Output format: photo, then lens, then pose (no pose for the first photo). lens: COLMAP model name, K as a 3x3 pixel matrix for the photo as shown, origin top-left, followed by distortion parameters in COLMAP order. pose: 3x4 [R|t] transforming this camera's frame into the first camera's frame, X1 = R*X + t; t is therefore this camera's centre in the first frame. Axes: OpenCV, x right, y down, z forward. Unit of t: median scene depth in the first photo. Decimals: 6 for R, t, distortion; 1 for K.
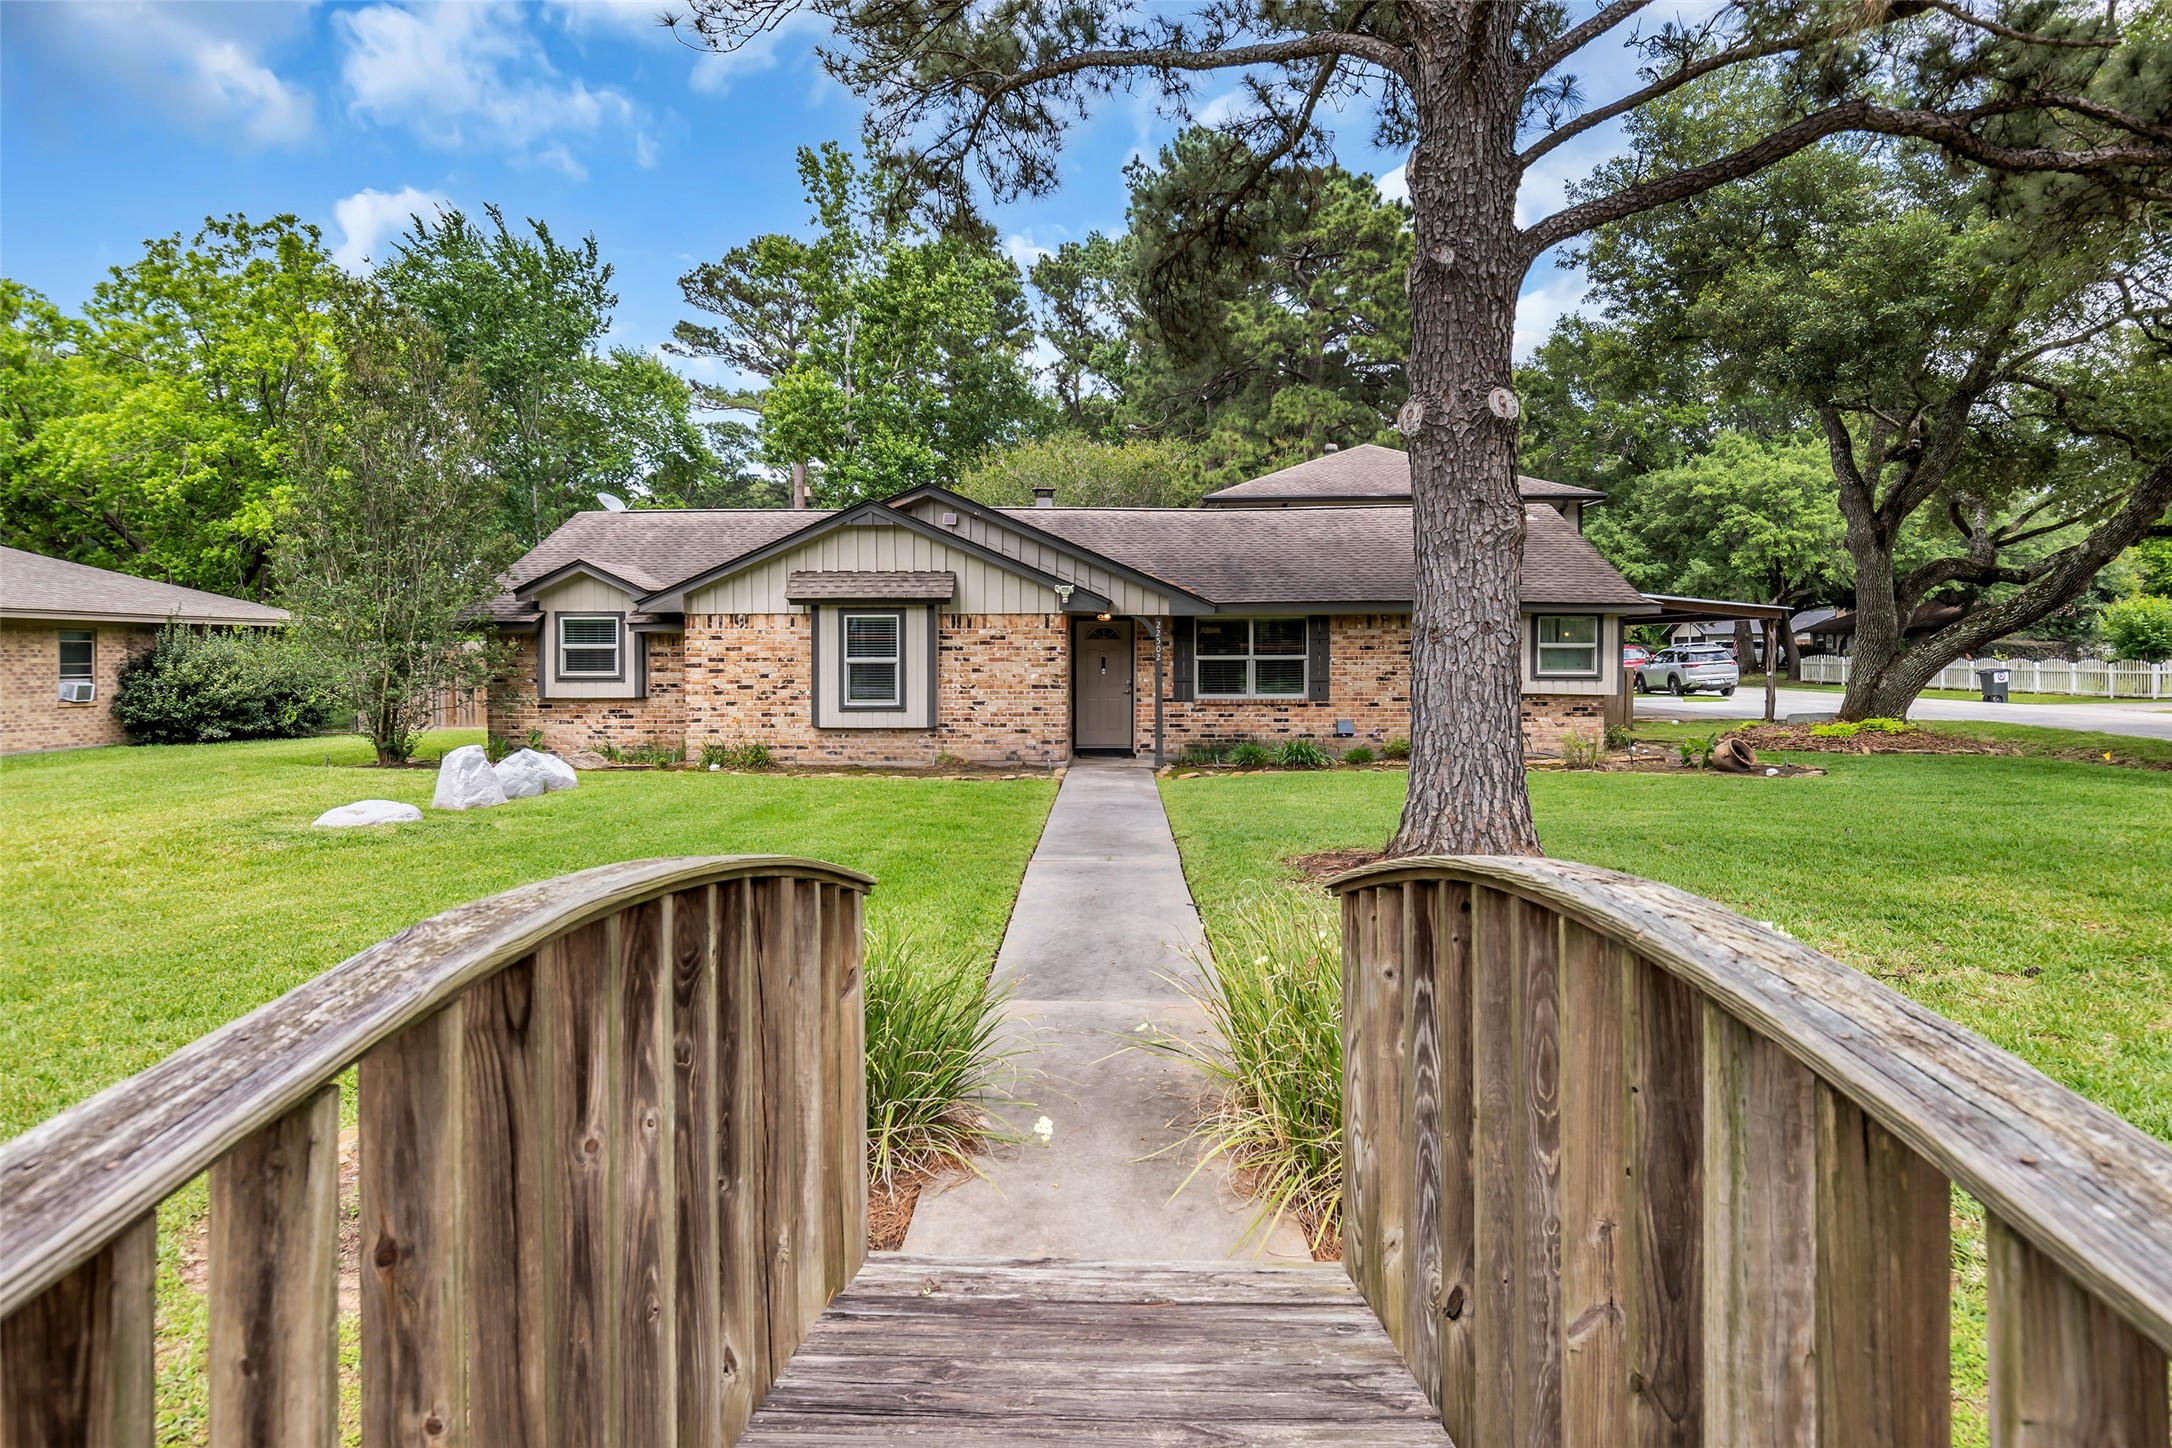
lens RADIAL K [[1368.6, 0, 1083.4], [0, 1368.6, 651.6], [0, 0, 1]] dist [0.001131, 0.000290]
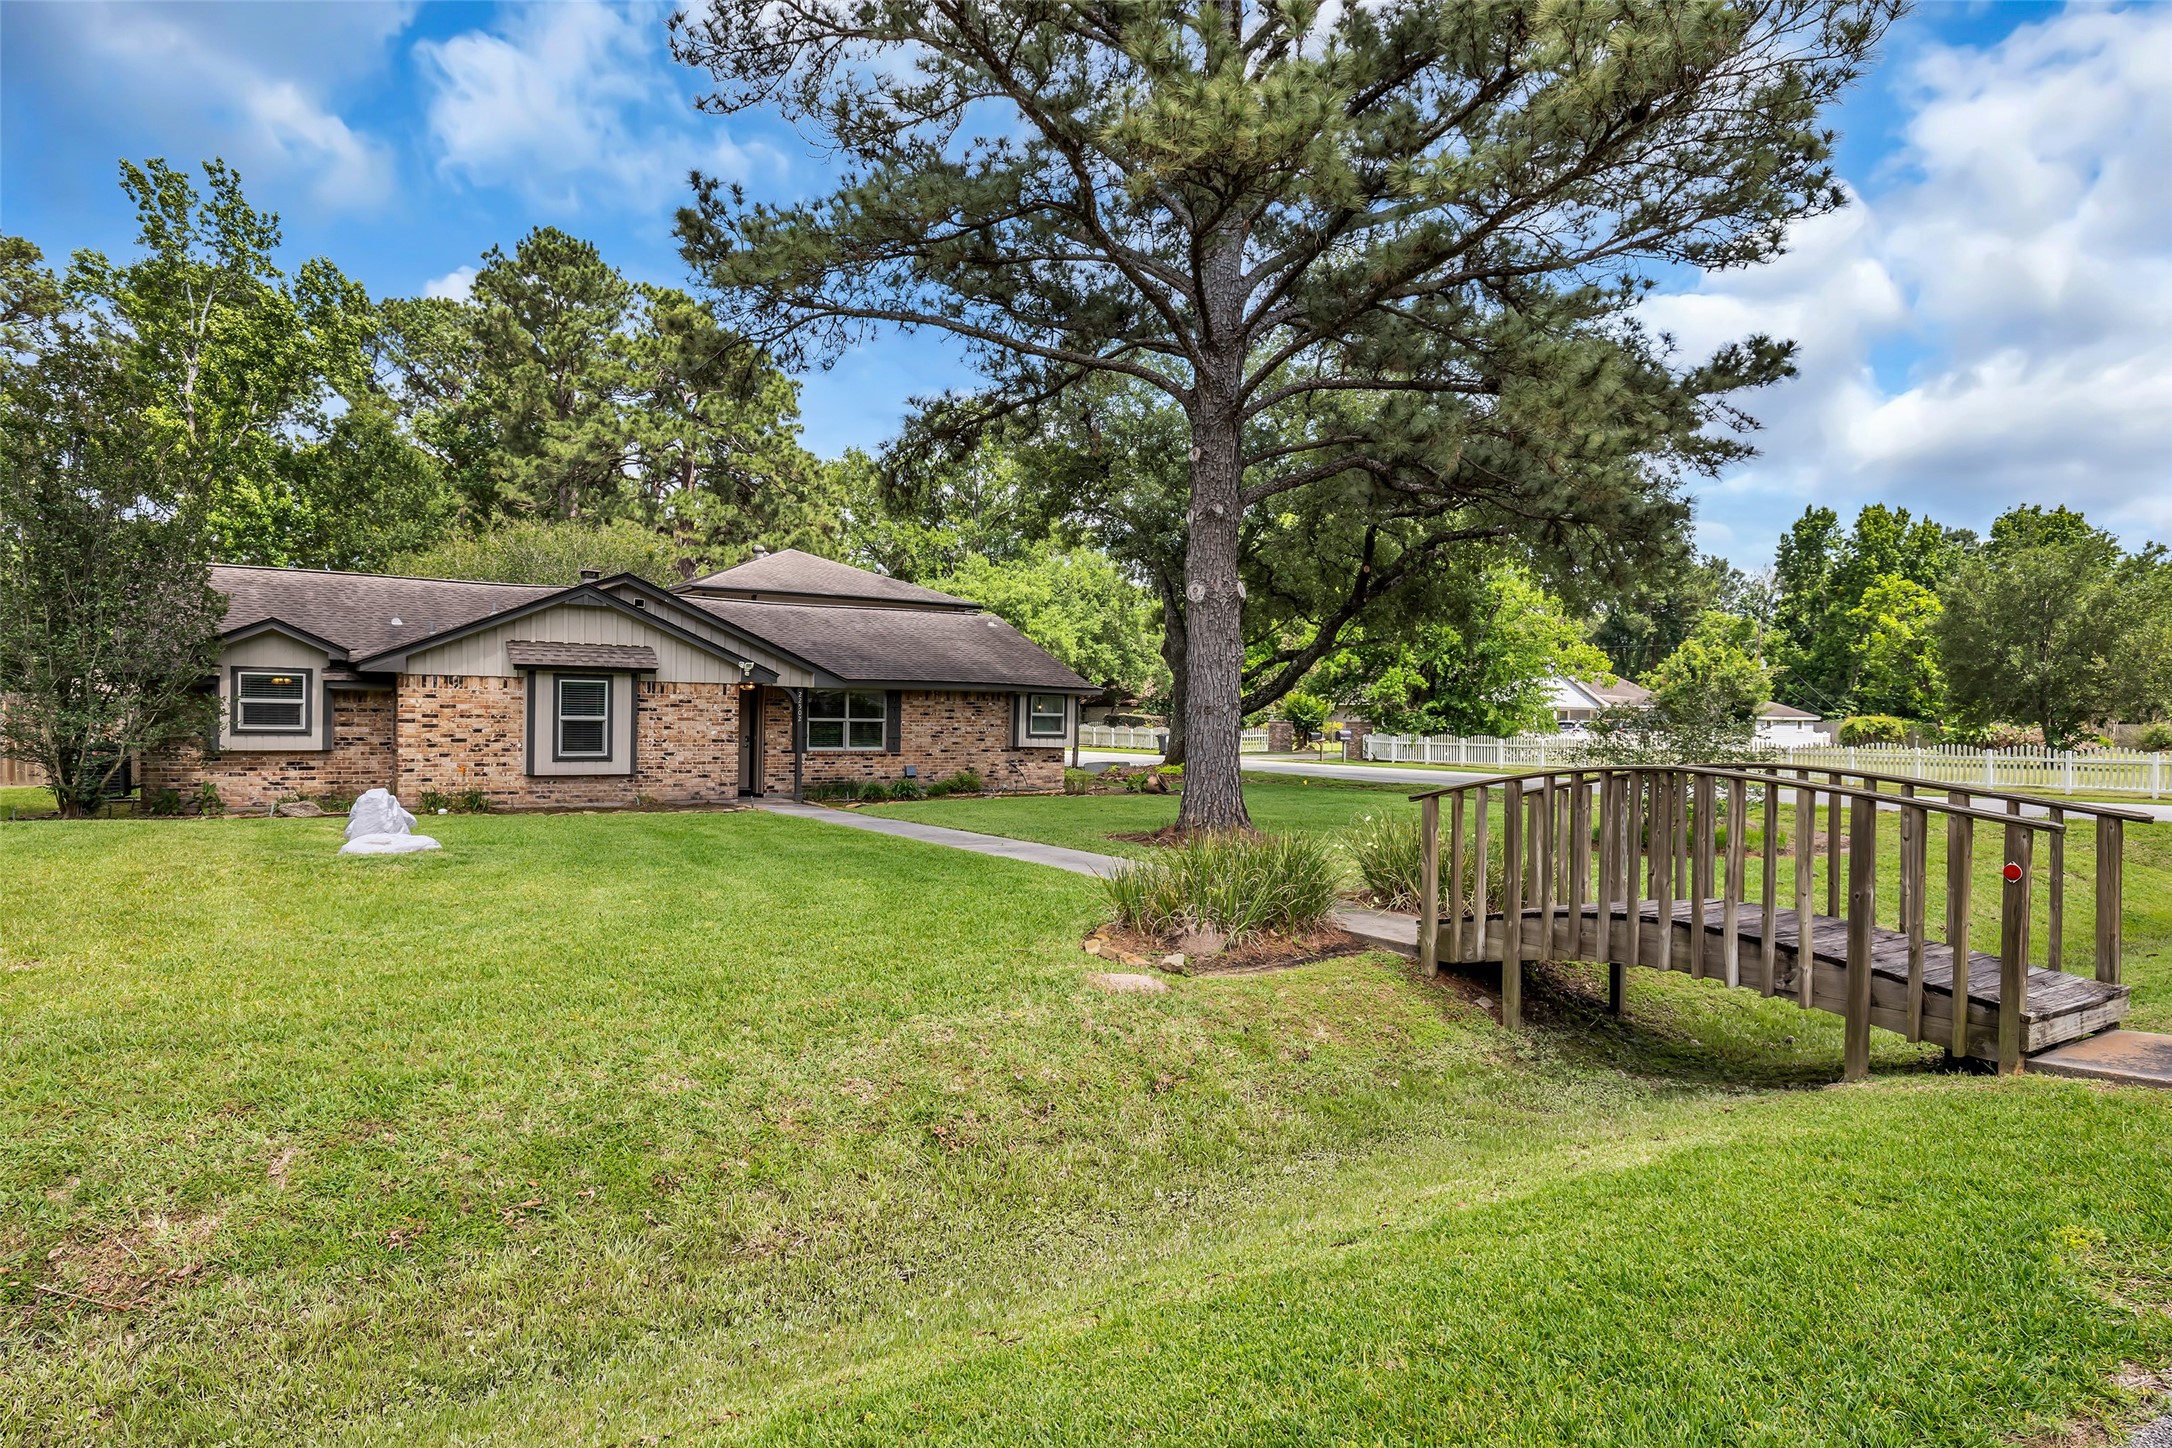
lens RADIAL K [[1261.8, 0, 1086.1], [0, 1261.8, 724.8], [0, 0, 1]] dist [-0.002000, -0.000436]
pose [[0.799445, 0.010837, 0.600642, -0.458310], [-0.013945, 0.999903, 0.000520, 0.005235], [-0.600578, -0.008791, 0.799518, -0.141944]]
